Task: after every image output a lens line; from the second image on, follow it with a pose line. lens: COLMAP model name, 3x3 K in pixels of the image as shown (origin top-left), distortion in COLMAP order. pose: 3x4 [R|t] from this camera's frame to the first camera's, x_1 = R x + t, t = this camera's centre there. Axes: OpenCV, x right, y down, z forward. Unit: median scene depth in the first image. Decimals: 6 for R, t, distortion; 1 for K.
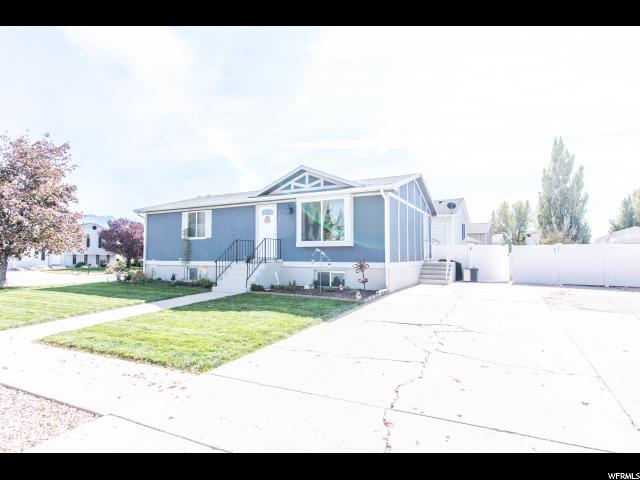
lens RADIAL K [[354.3, 0, 318.2], [0, 354.3, 241.0], [0, 0, 1]] dist [0.008177, -0.001136]
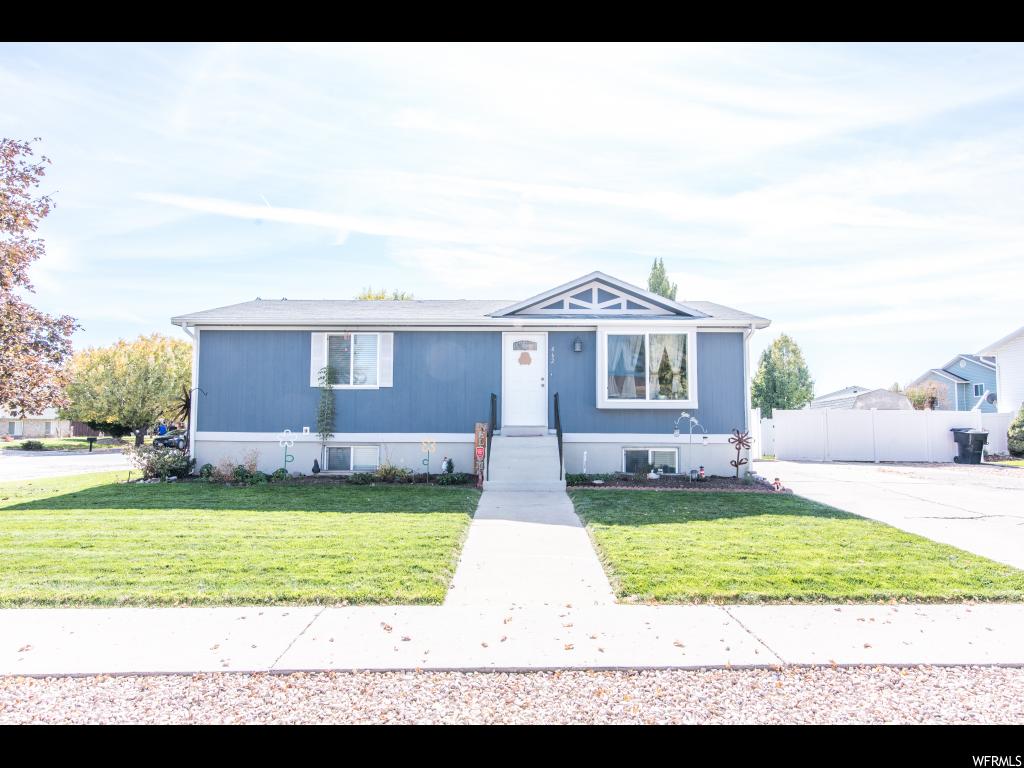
lens RADIAL K [[606.9, 0, 514.4], [0, 606.9, 385.7], [0, 0, 1]] dist [0.017032, -0.000485]
pose [[0.884802, 0.031364, 0.464910, -0.548793], [-0.024334, 0.999481, -0.021116, 0.003079], [-0.465331, 0.007371, 0.885106, 0.139327]]
